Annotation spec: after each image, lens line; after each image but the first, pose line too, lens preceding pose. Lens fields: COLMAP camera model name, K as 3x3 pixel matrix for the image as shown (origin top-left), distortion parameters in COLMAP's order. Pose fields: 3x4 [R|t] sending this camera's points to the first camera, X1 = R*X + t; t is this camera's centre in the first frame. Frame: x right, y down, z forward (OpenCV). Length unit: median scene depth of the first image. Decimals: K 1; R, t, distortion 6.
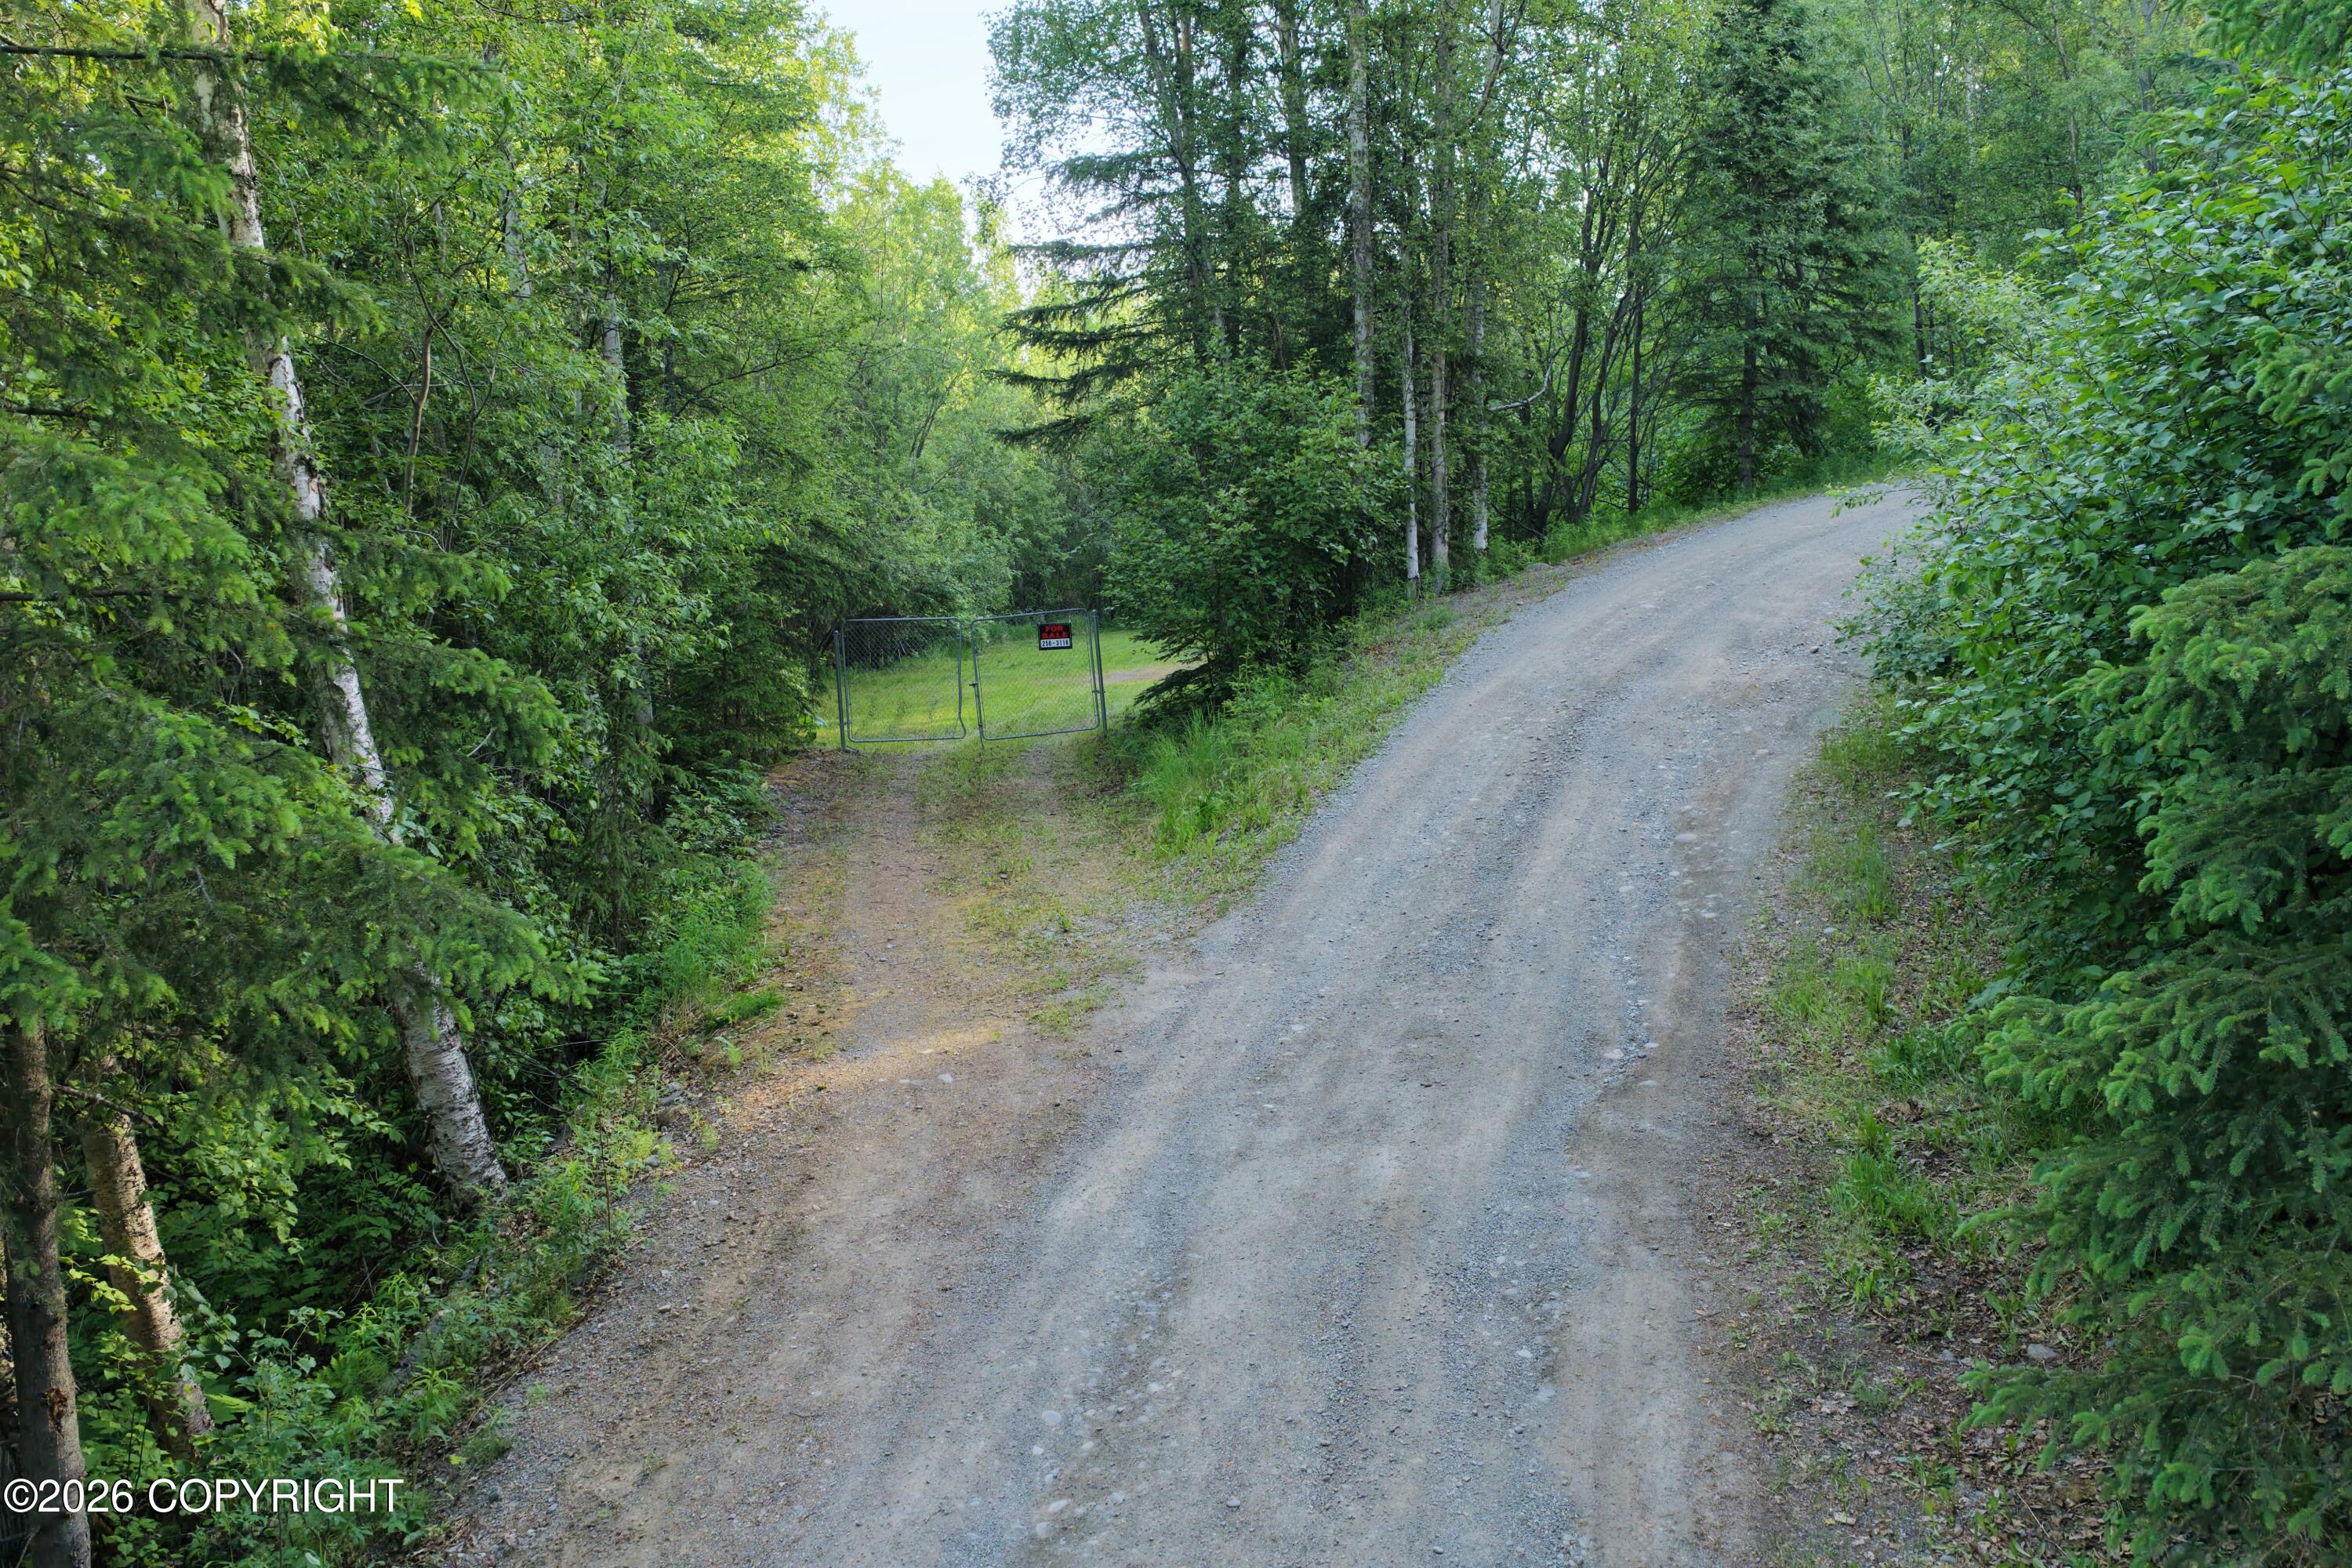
lens RADIAL K [[1951.5, 0, 1181.4], [0, 1951.5, 790.5], [0, 0, 1]] dist [-0.013572, 0.042259]
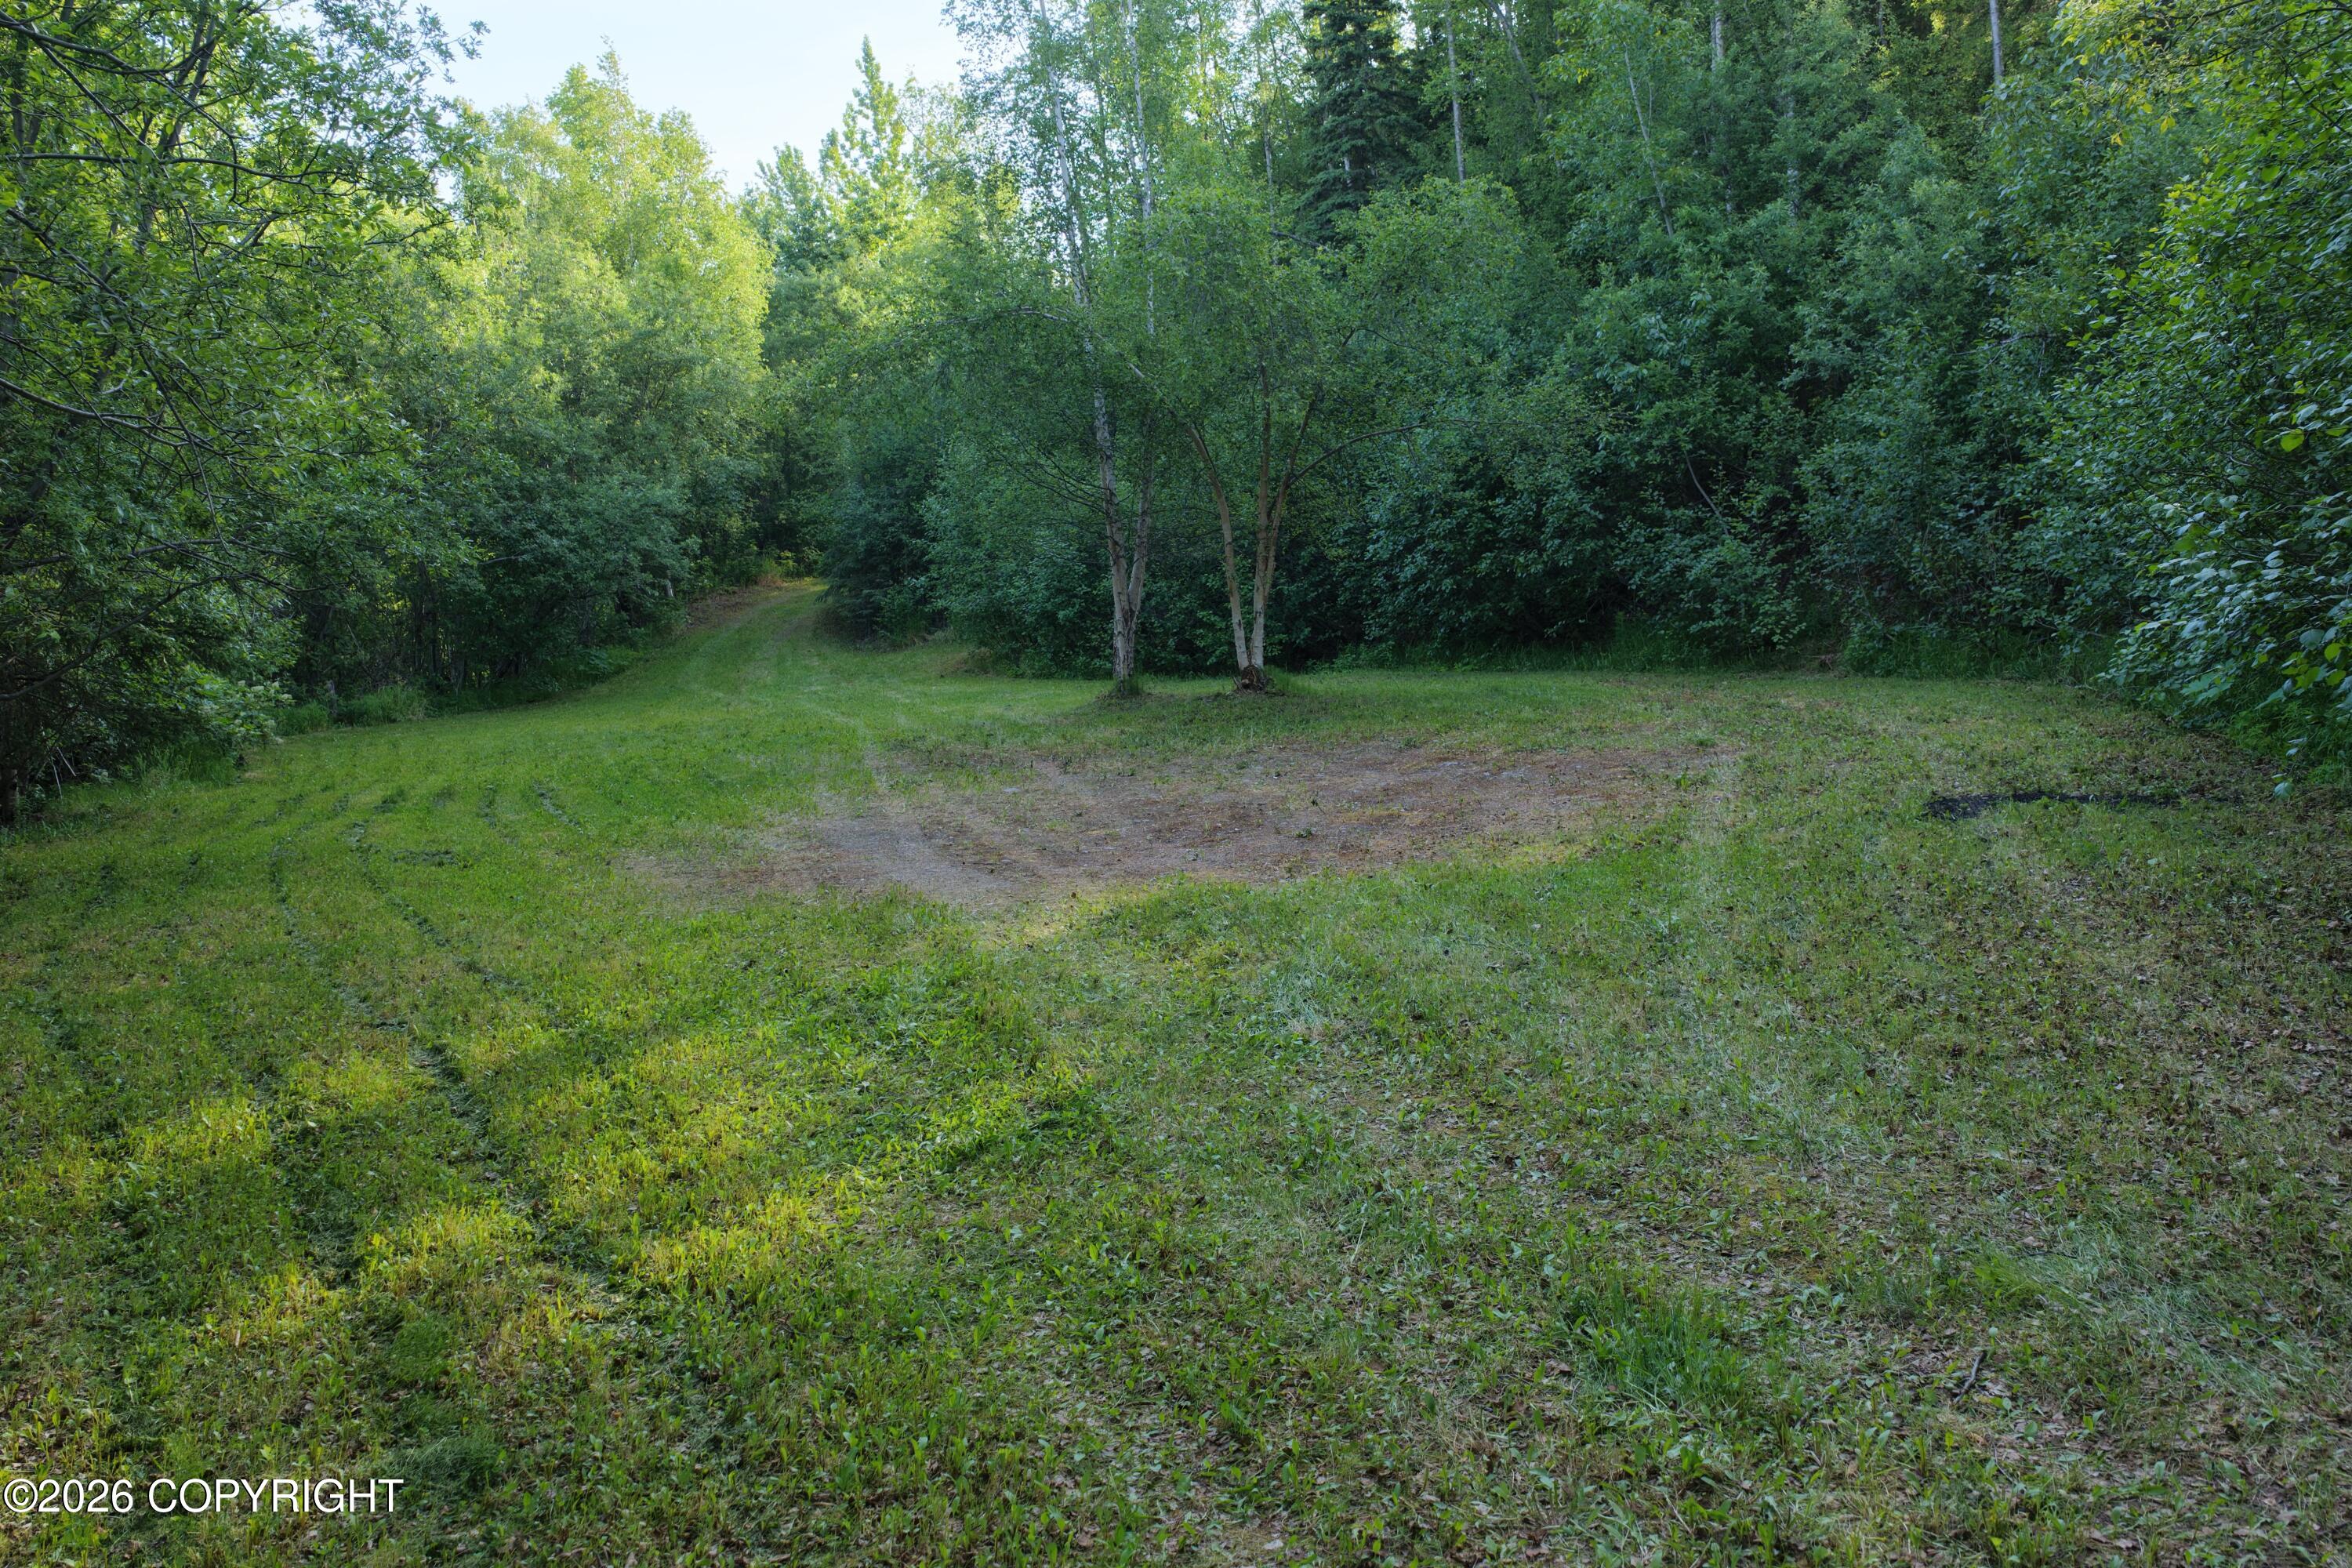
lens RADIAL K [[1951.5, 0, 1181.4], [0, 1951.5, 790.5], [0, 0, 1]] dist [-0.013572, 0.042259]
pose [[0.914816, -0.034368, 0.402406, -0.437792], [0.049565, 0.998395, -0.027412, -0.208157], [-0.400818, 0.045022, 0.915051, 2.465408]]
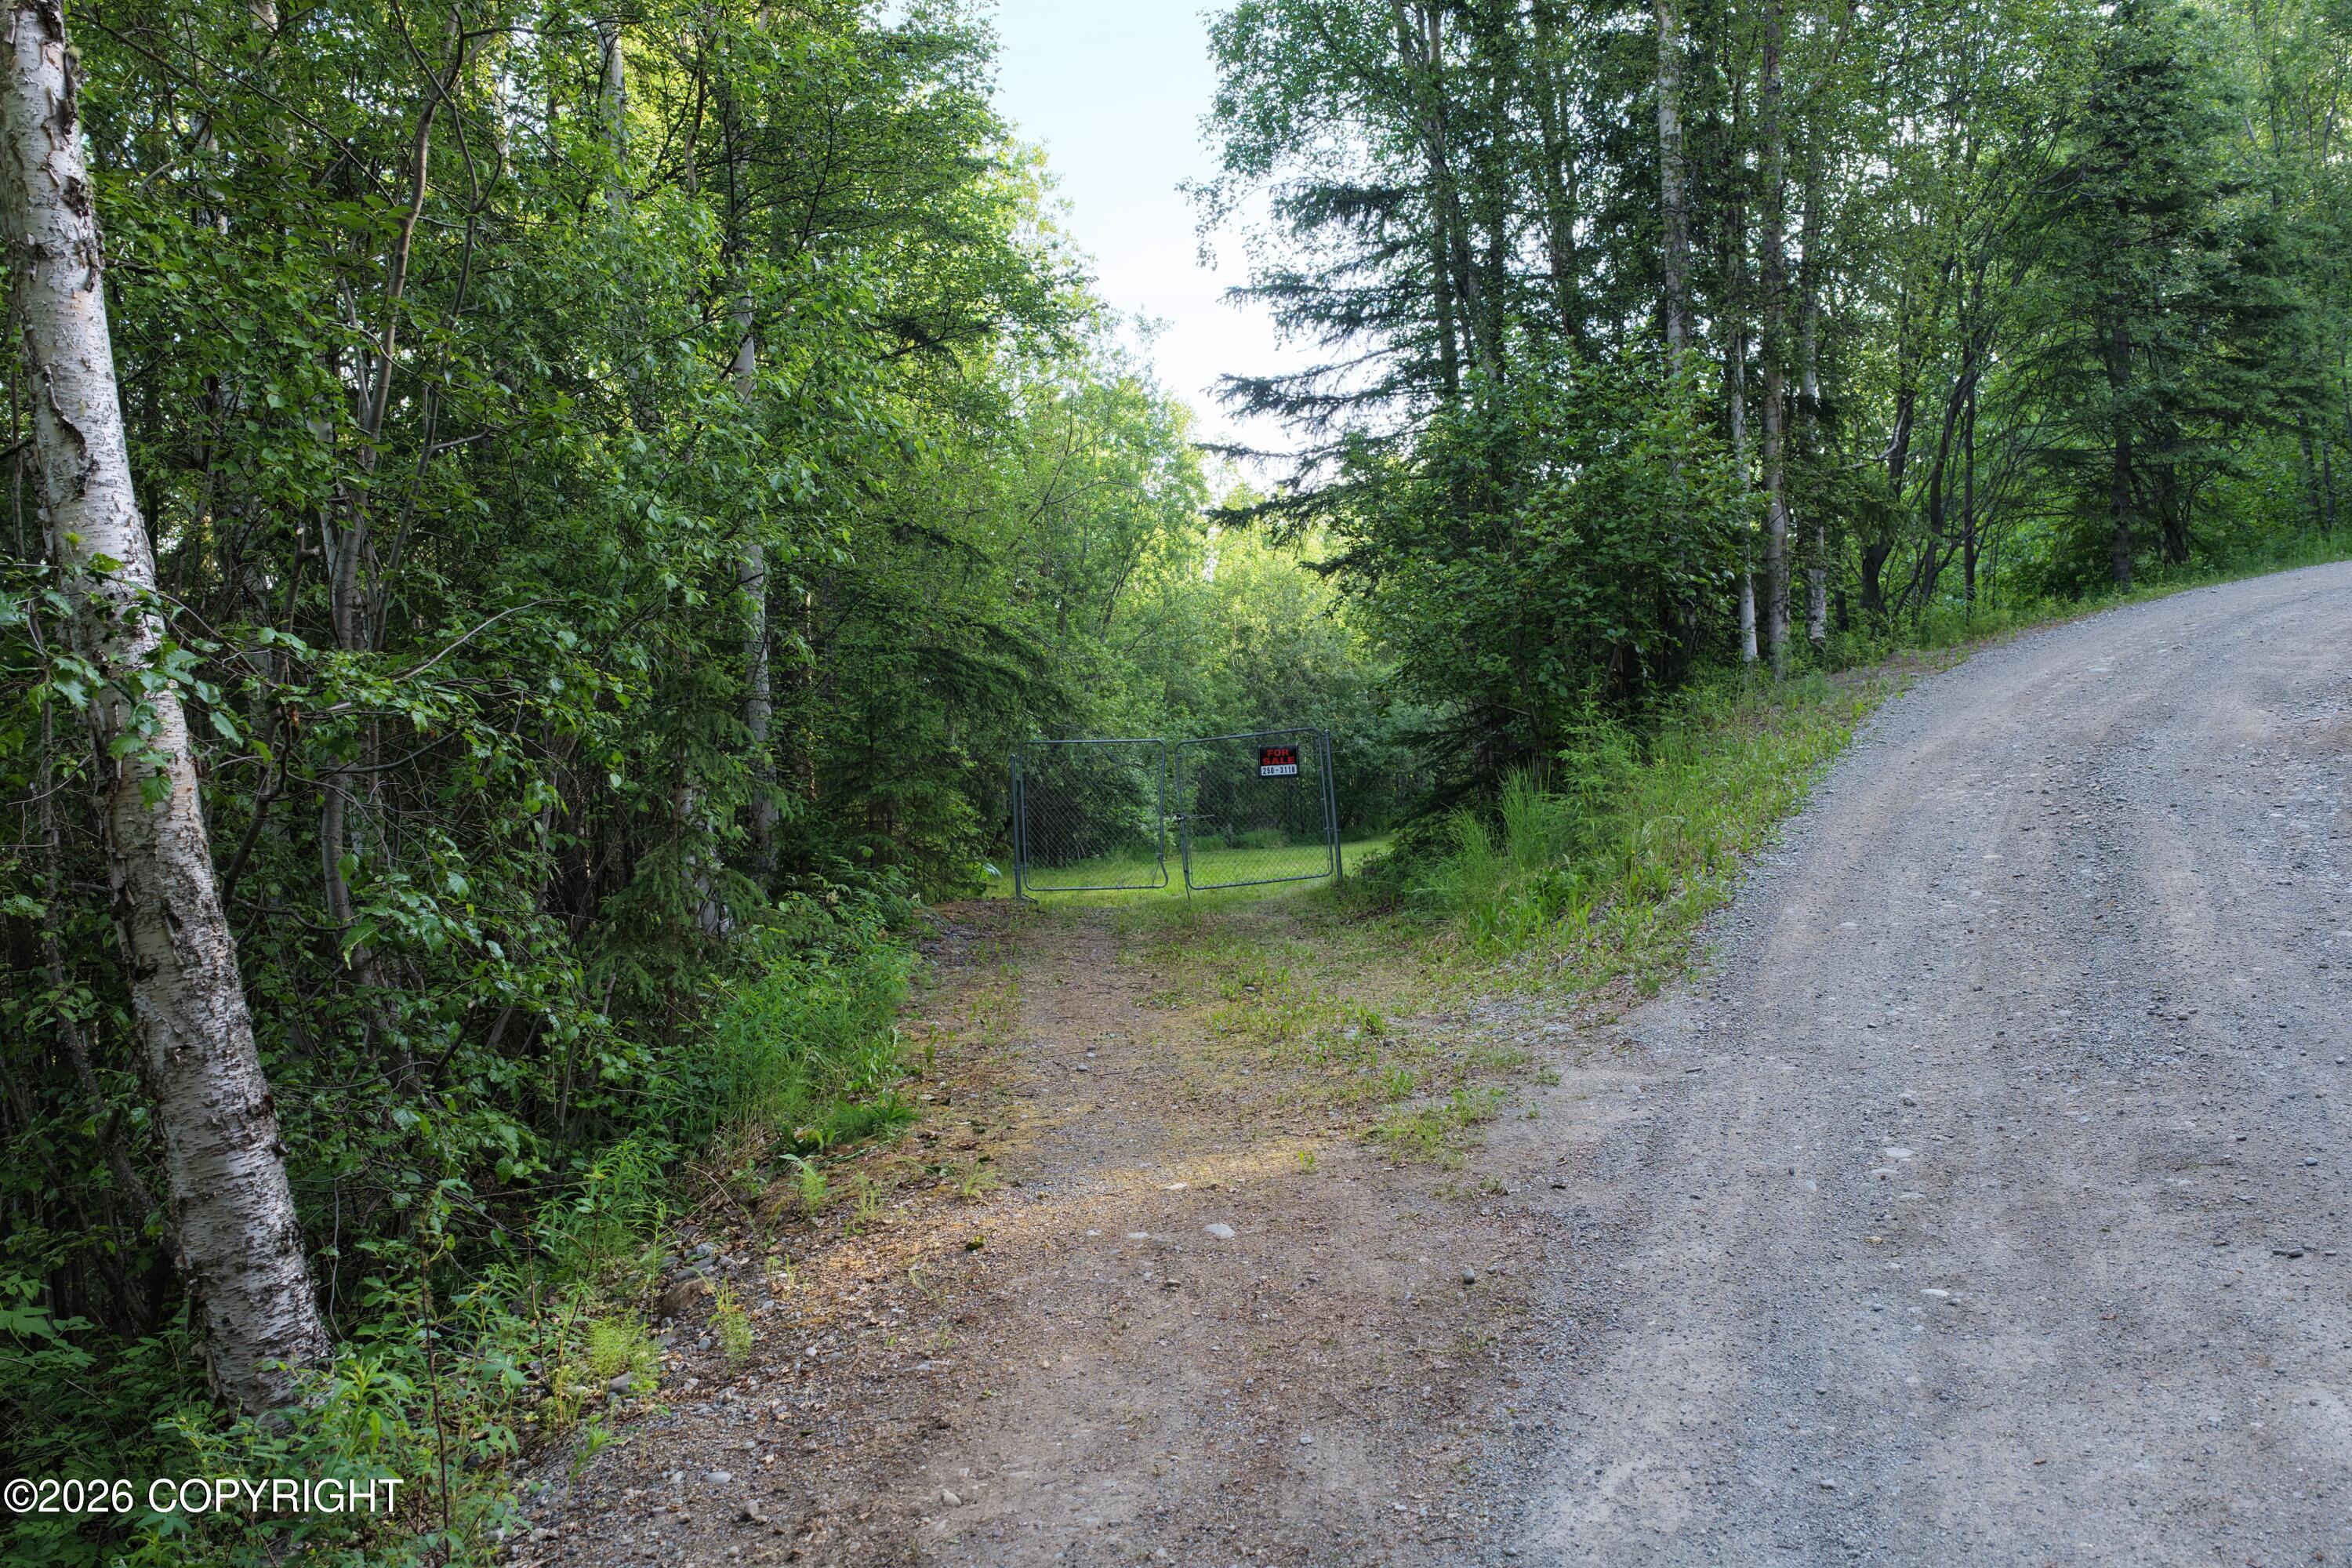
lens RADIAL K [[1951.5, 0, 1181.4], [0, 1951.5, 790.5], [0, 0, 1]] dist [-0.013572, 0.042259]
pose [[0.996209, -0.000961, -0.086989, -0.076170], [-0.010451, 0.991375, -0.130640, 0.088358], [0.086365, 0.131054, 0.987606, 0.429499]]
